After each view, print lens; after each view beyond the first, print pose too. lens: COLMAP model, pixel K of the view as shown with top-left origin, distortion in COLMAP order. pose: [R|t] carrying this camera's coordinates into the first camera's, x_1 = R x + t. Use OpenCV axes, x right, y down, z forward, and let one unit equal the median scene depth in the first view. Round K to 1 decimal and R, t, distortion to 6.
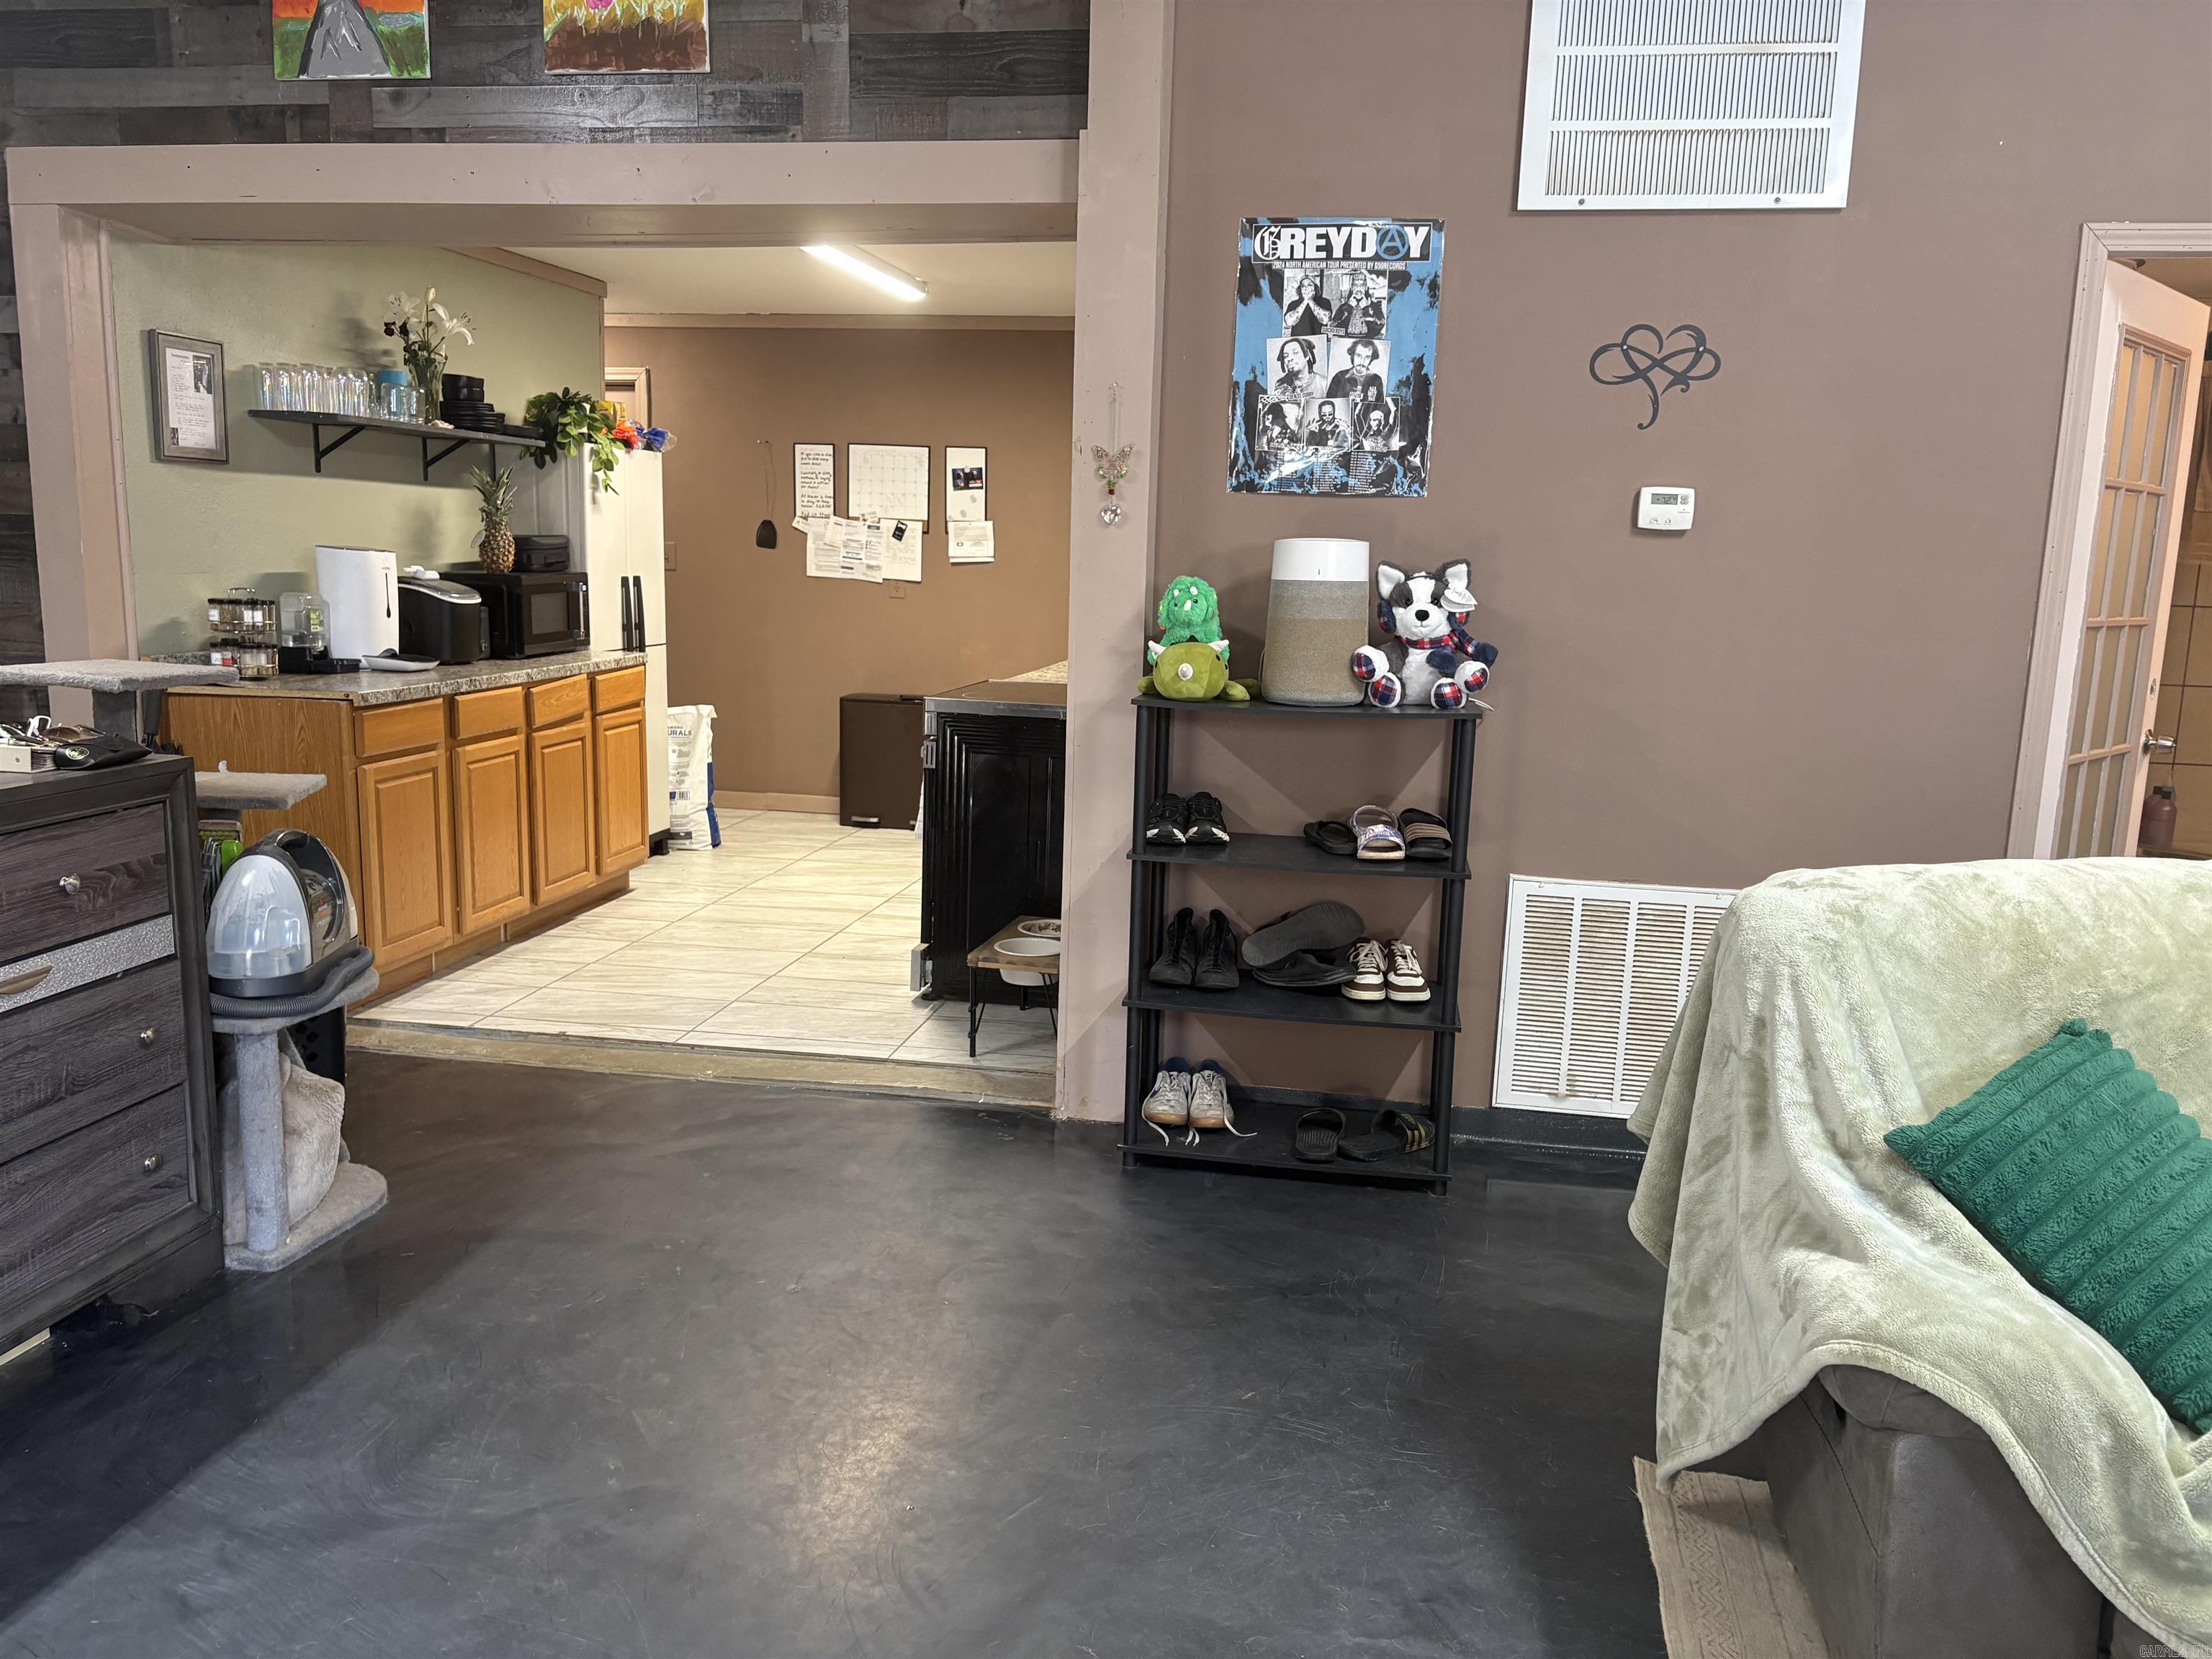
lens RADIAL K [[1646.4, 0, 1106.0], [0, 1646.4, 829.5], [0, 0, 1]] dist [0.053250, -0.065664]
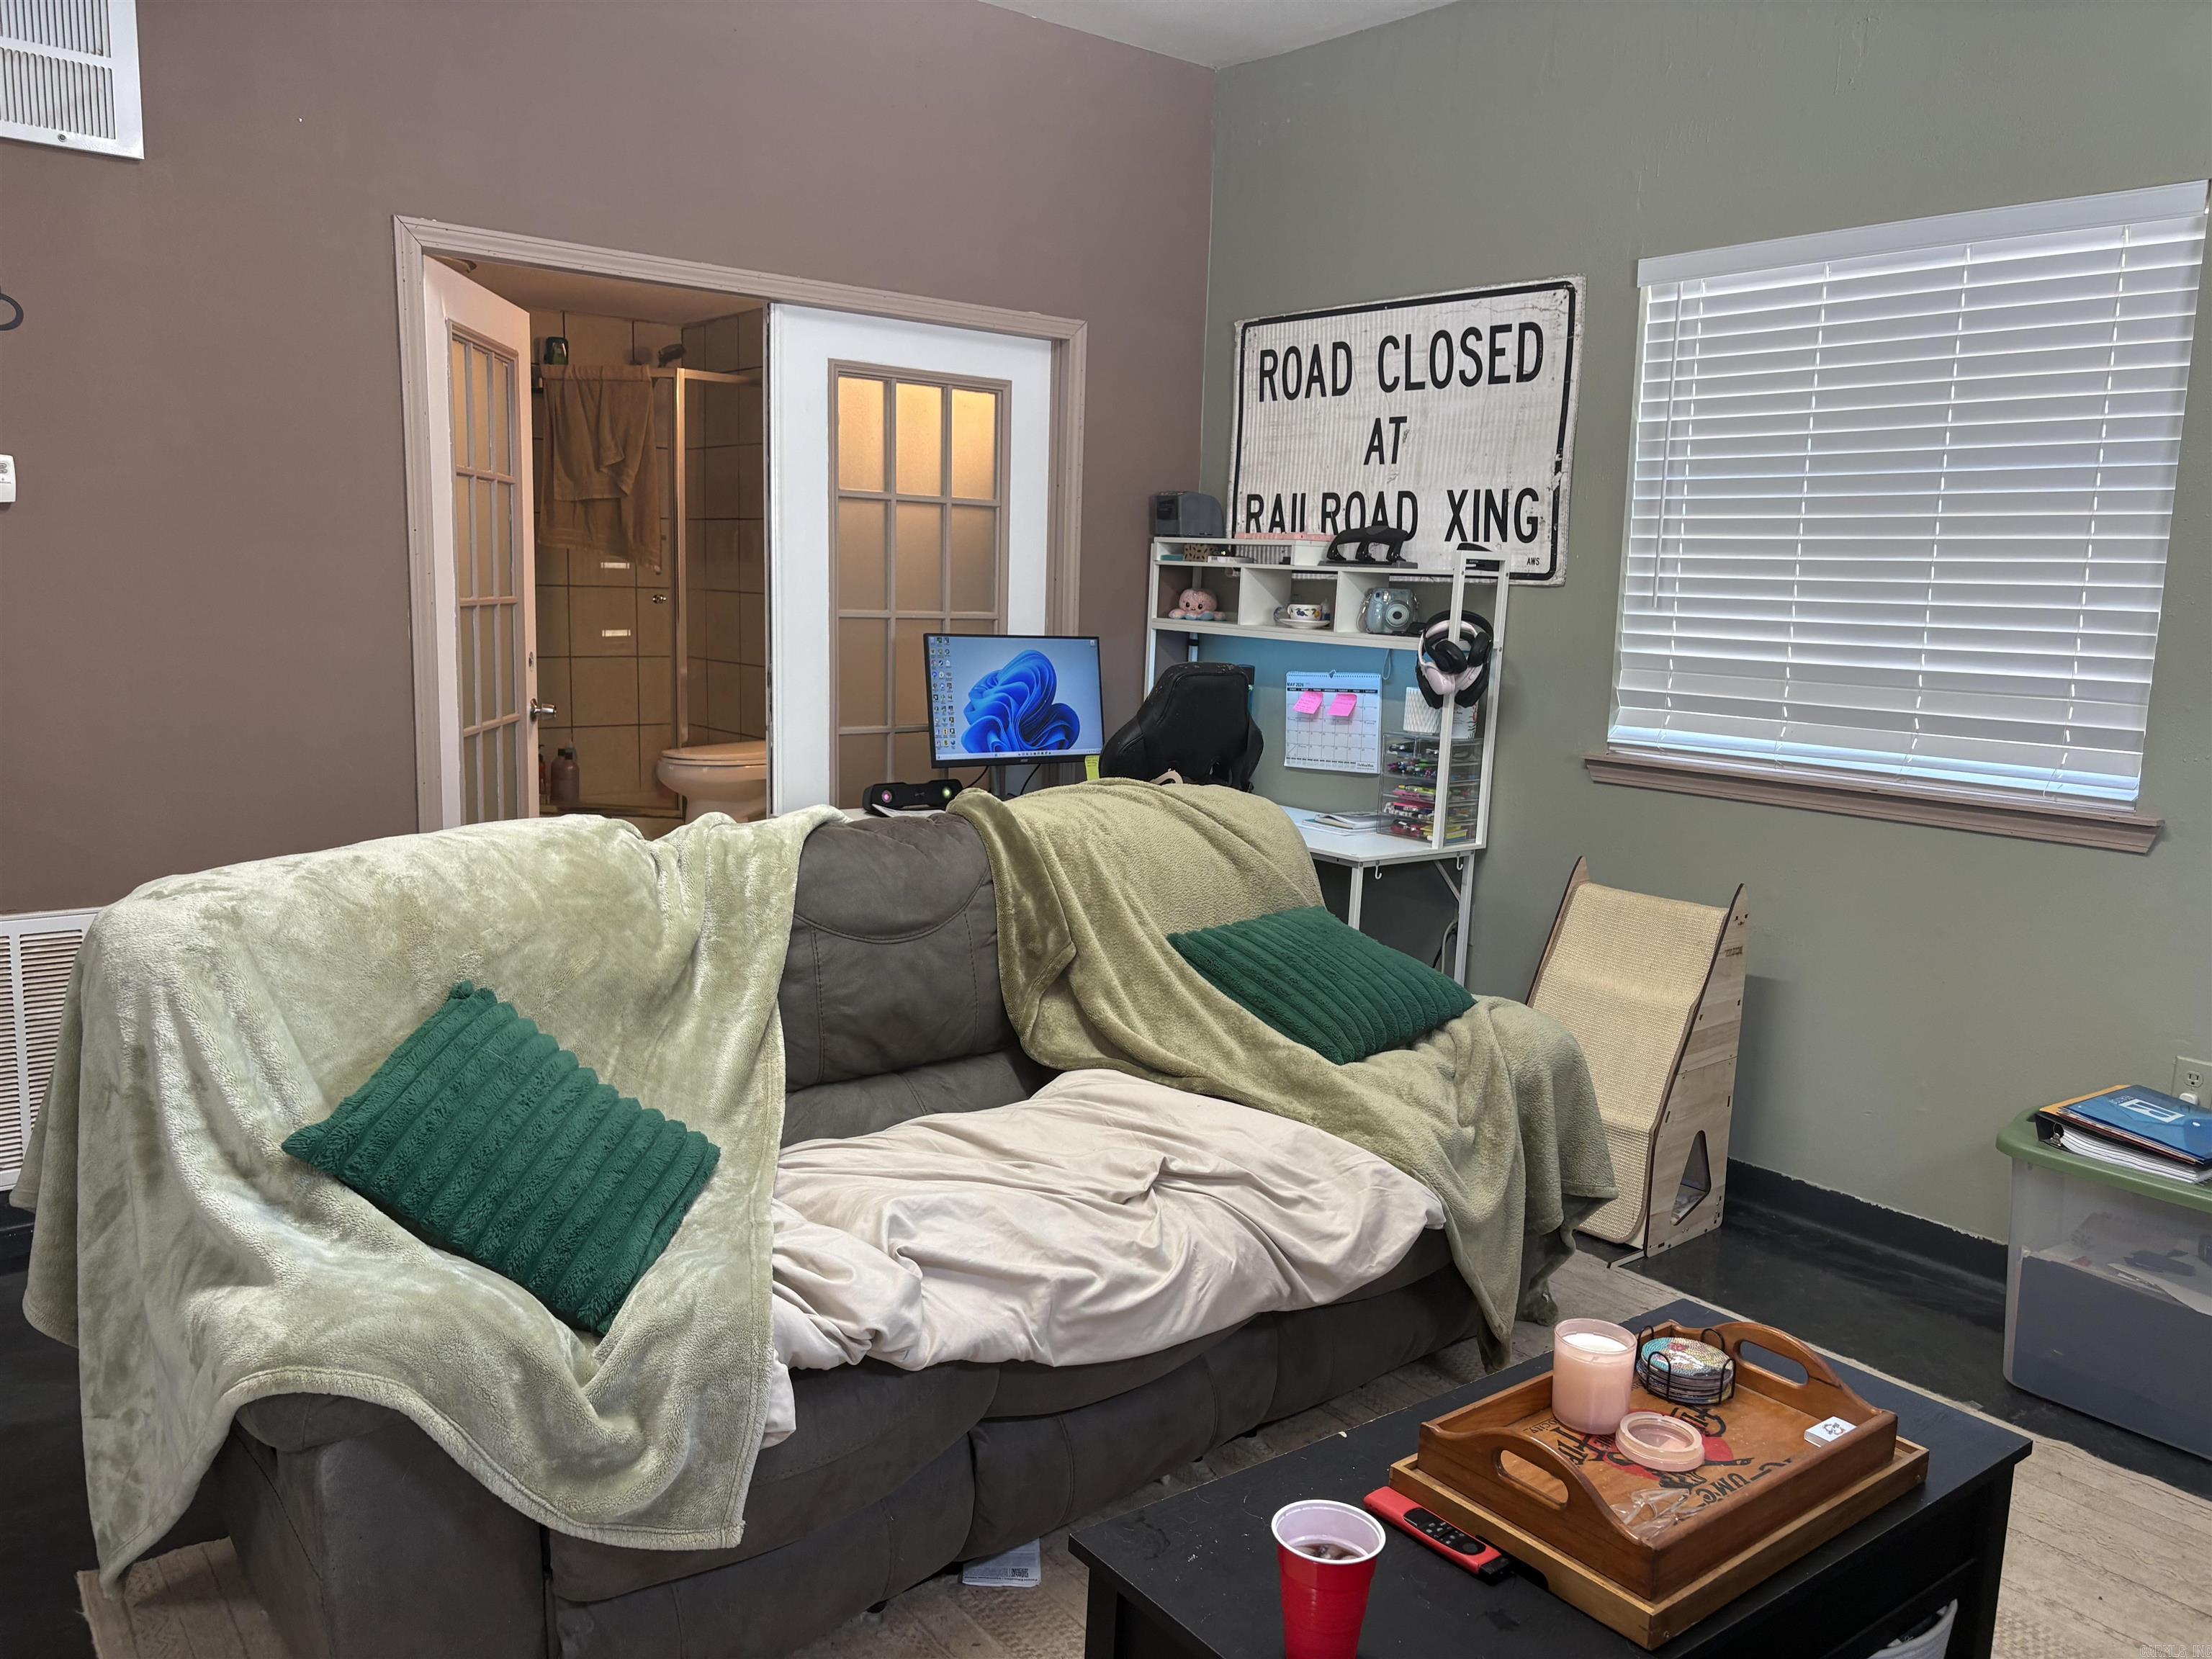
lens RADIAL K [[1665.4, 0, 1105.8], [0, 1665.4, 824.8], [0, 0, 1]] dist [0.051616, -0.077420]
pose [[0.642666, -0.119055, 0.756839, 0.058938], [0.114290, 0.991697, 0.058951, 0.000171], [-0.757574, 0.048613, 0.650937, 0.006030]]
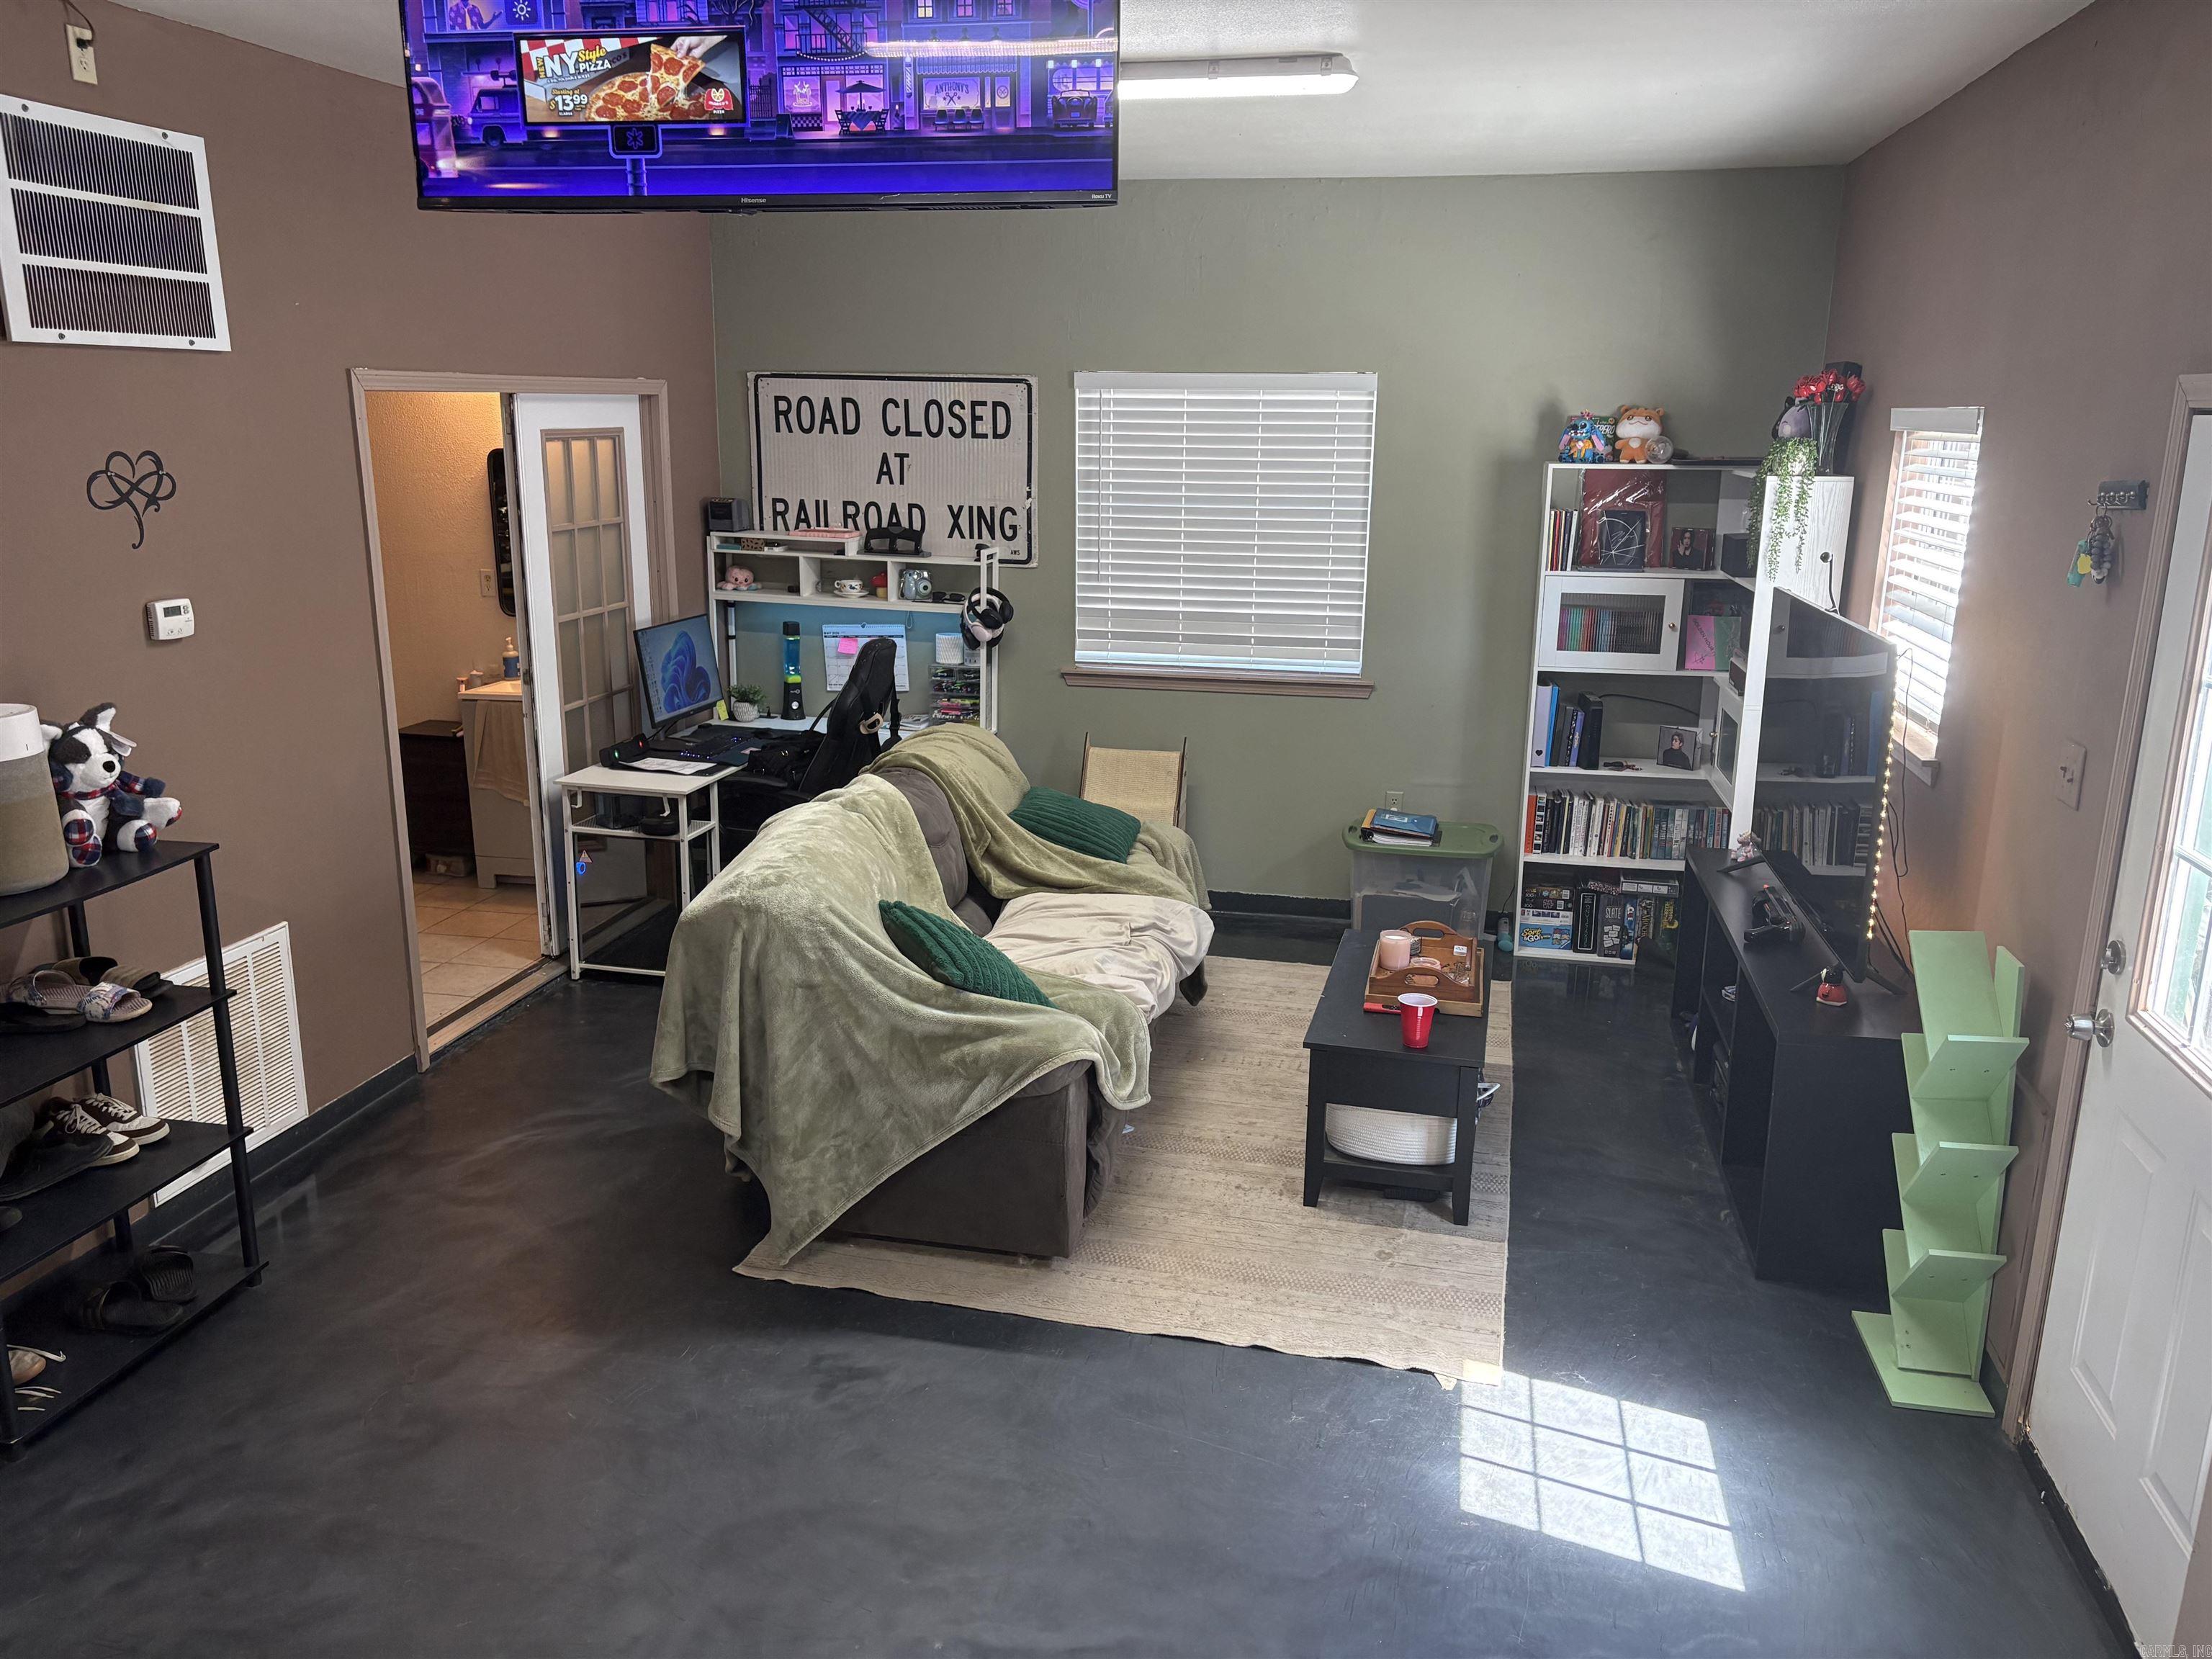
lens RADIAL K [[1665.4, 0, 1105.8], [0, 1665.4, 824.8], [0, 0, 1]] dist [0.051616, -0.077420]
pose [[0.020576, -0.269649, 0.962739, -1.396099], [0.155282, 0.952119, 0.263356, -0.489196], [-0.987656, 0.144077, 0.061462, 0.657178]]
